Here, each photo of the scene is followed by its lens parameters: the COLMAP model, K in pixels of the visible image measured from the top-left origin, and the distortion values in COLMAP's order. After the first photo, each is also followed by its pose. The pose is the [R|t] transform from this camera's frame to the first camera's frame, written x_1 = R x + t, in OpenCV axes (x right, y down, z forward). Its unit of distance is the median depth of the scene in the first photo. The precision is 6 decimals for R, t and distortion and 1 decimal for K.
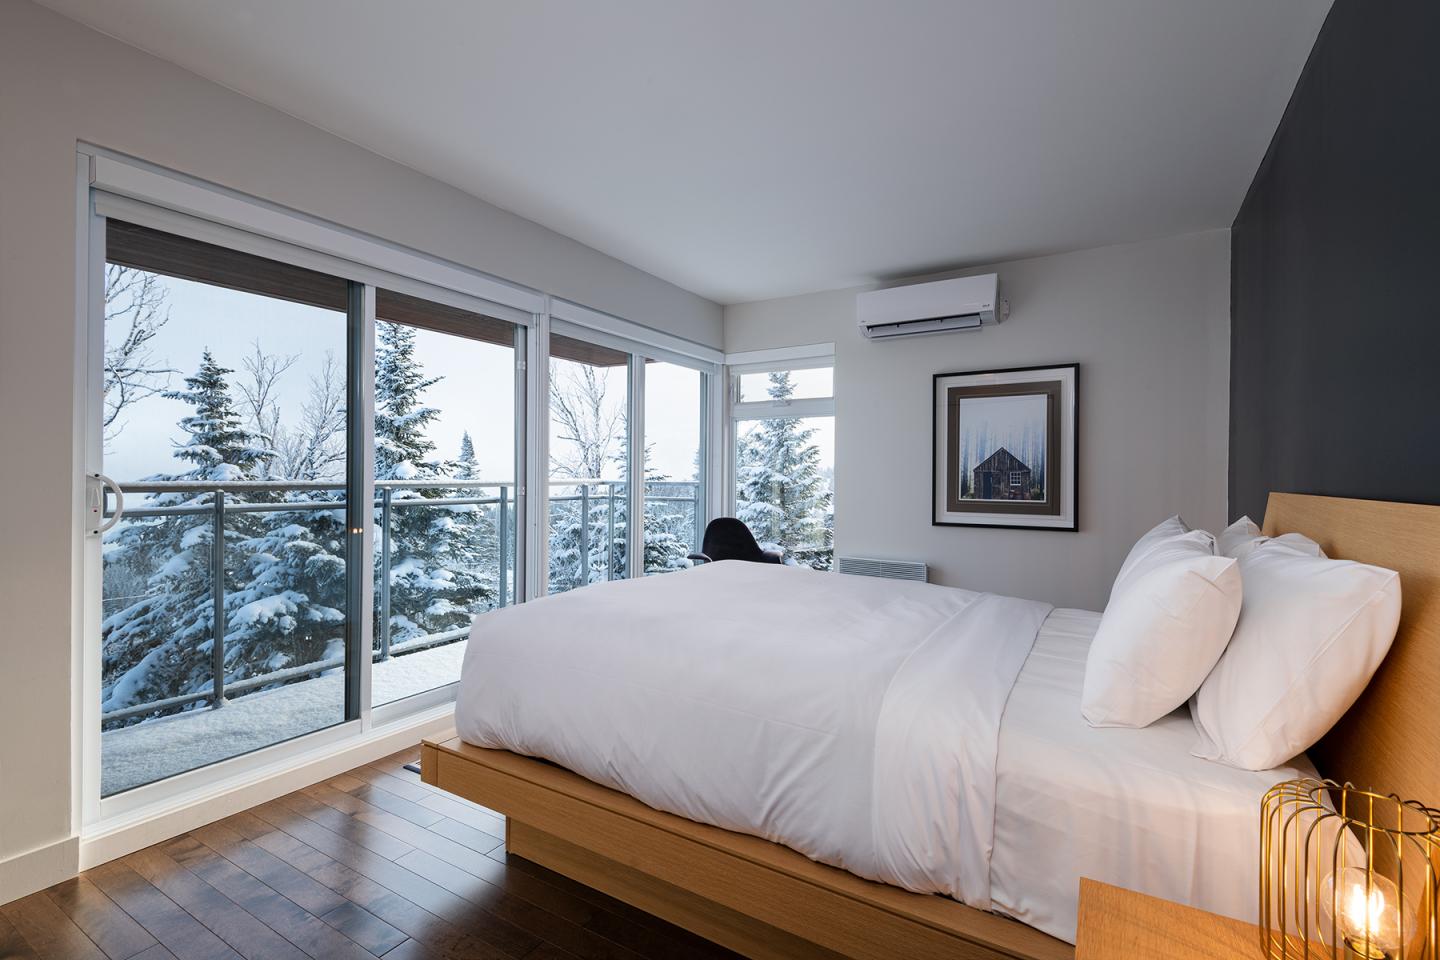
lens RADIAL K [[666.5, 0, 715.3], [0, 666.5, 478.5], [0, 0, 1]] dist [0.022815, -0.001669]
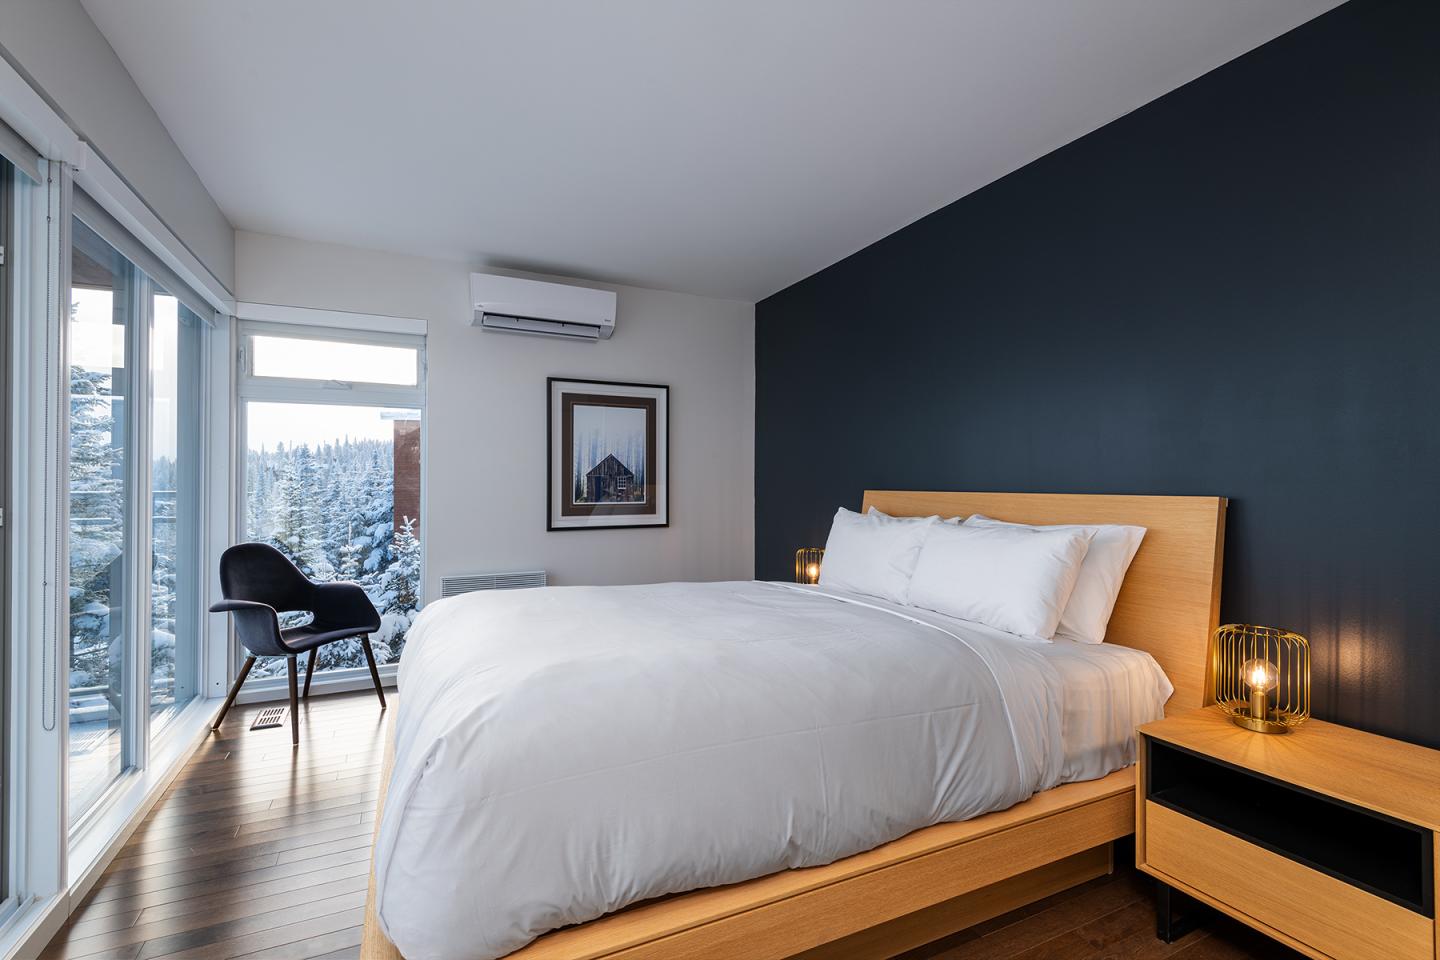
lens RADIAL K [[666.5, 0, 727.0], [0, 666.5, 479.4], [0, 0, 1]] dist [0.022815, -0.001669]
pose [[0.518597, -0.004349, 0.855008, -0.386045], [0.005471, 0.999983, 0.001768, -0.006184], [-0.855001, 0.003761, 0.518612, 0.277725]]
